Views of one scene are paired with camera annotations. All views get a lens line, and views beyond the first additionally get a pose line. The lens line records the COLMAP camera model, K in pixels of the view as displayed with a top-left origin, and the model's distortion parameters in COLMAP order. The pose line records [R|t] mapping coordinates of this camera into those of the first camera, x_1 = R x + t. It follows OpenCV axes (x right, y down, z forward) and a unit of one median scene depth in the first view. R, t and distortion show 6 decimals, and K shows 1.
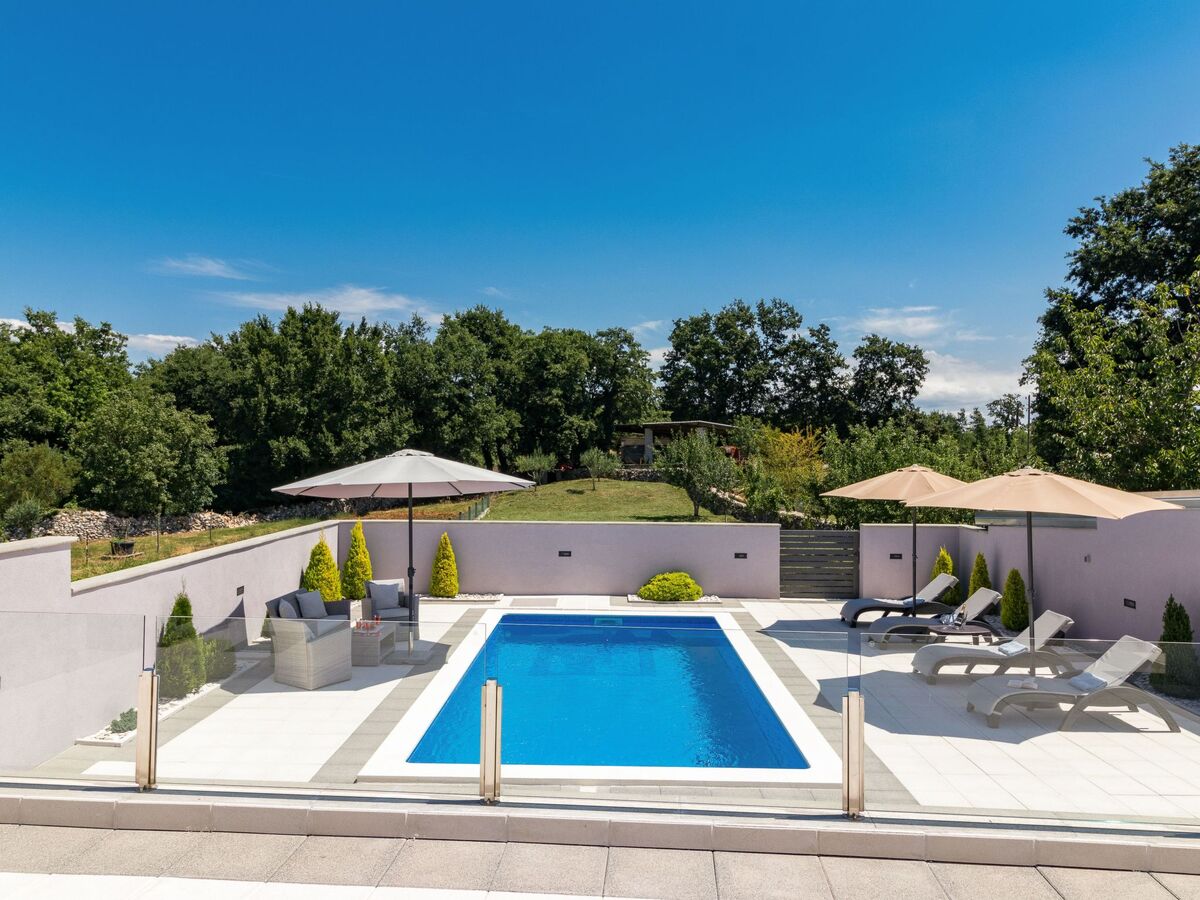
lens RADIAL K [[859.9, 0, 600.0], [0, 859.9, 450.0], [0, 0, 1]] dist [-0.001897, -0.003107]
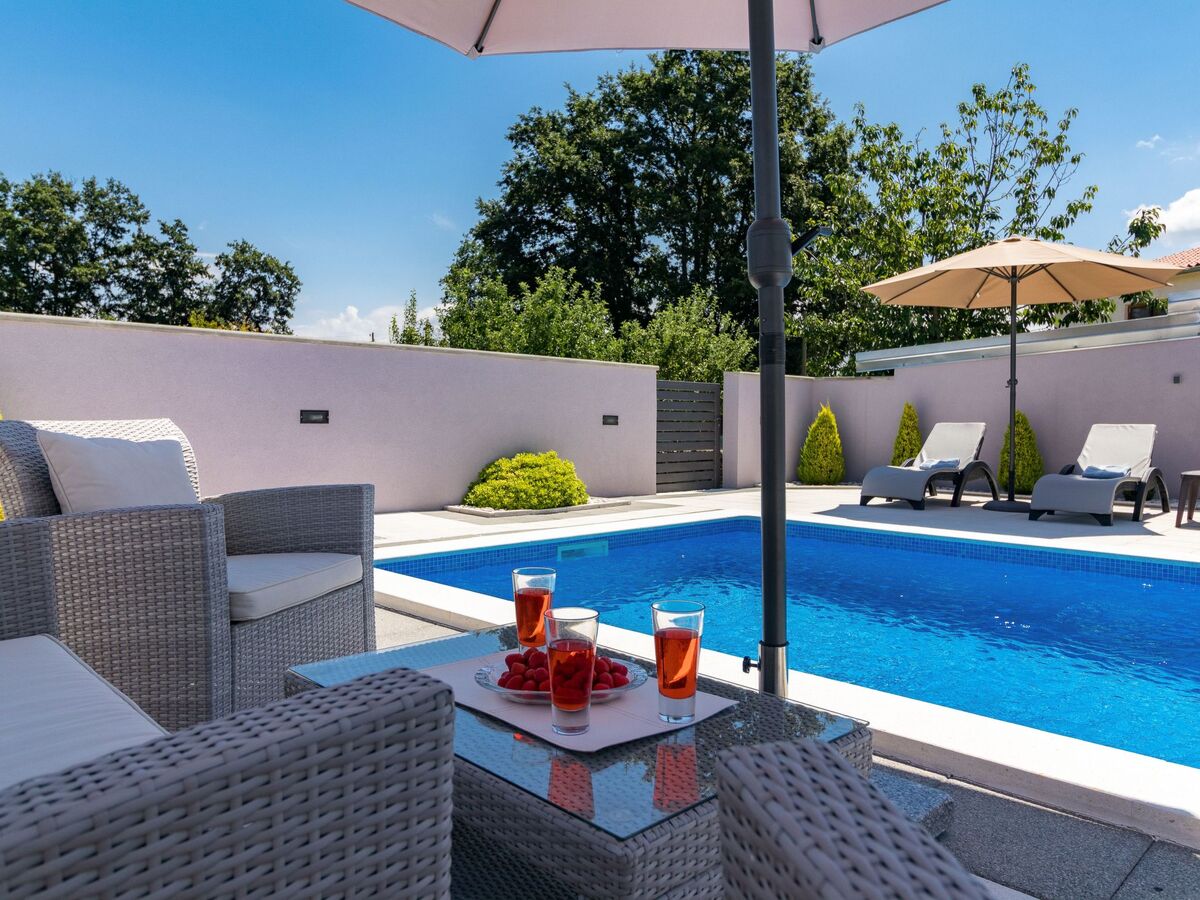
lens RADIAL K [[859.9, 0, 600.0], [0, 859.9, 450.0], [0, 0, 1]] dist [-0.001897, -0.003107]
pose [[0.701208, -0.031746, 0.712249, -0.075867], [-0.009368, 0.998512, 0.053728, 0.037275], [-0.712895, -0.044347, 0.699867, 0.206097]]
